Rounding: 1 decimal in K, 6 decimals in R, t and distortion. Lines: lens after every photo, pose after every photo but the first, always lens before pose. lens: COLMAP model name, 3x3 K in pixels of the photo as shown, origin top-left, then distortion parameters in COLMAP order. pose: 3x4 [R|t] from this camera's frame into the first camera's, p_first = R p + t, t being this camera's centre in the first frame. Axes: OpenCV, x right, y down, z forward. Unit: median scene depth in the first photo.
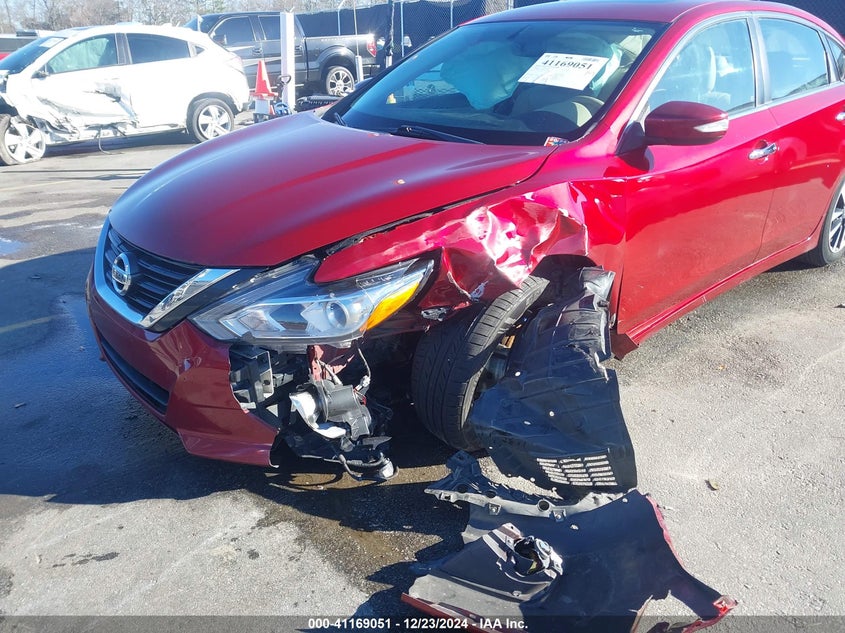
lens RADIAL K [[697.7, 0, 422.1], [0, 697.7, 283.4], [0, 0, 1]] dist [0.143586, -0.226676]
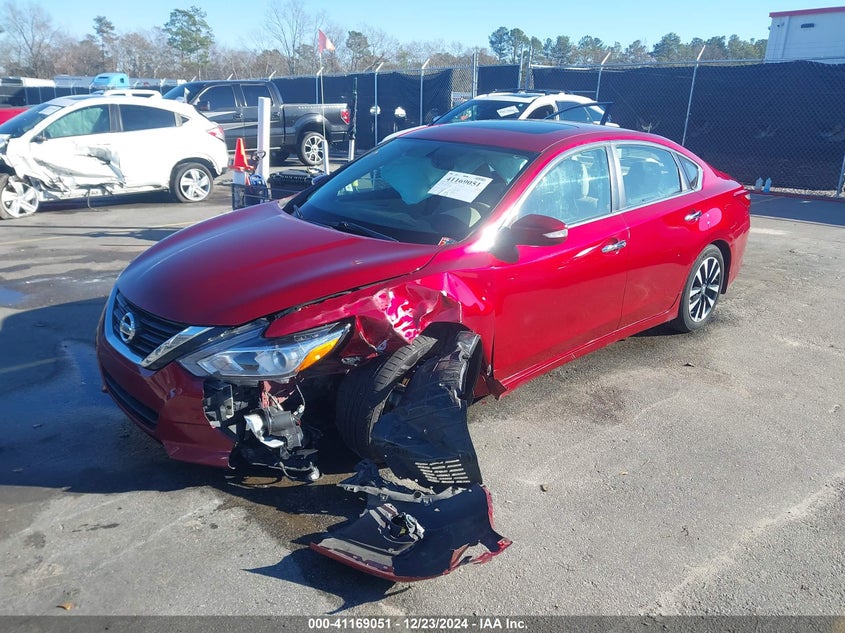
lens RADIAL K [[697.7, 0, 422.1], [0, 697.7, 283.4], [0, 0, 1]] dist [0.143586, -0.226676]
pose [[0.998932, 0.028883, 0.036054, 0.104246], [-0.026183, 0.996970, -0.073244, -0.013508], [-0.038060, 0.072221, 0.996662, -0.430865]]
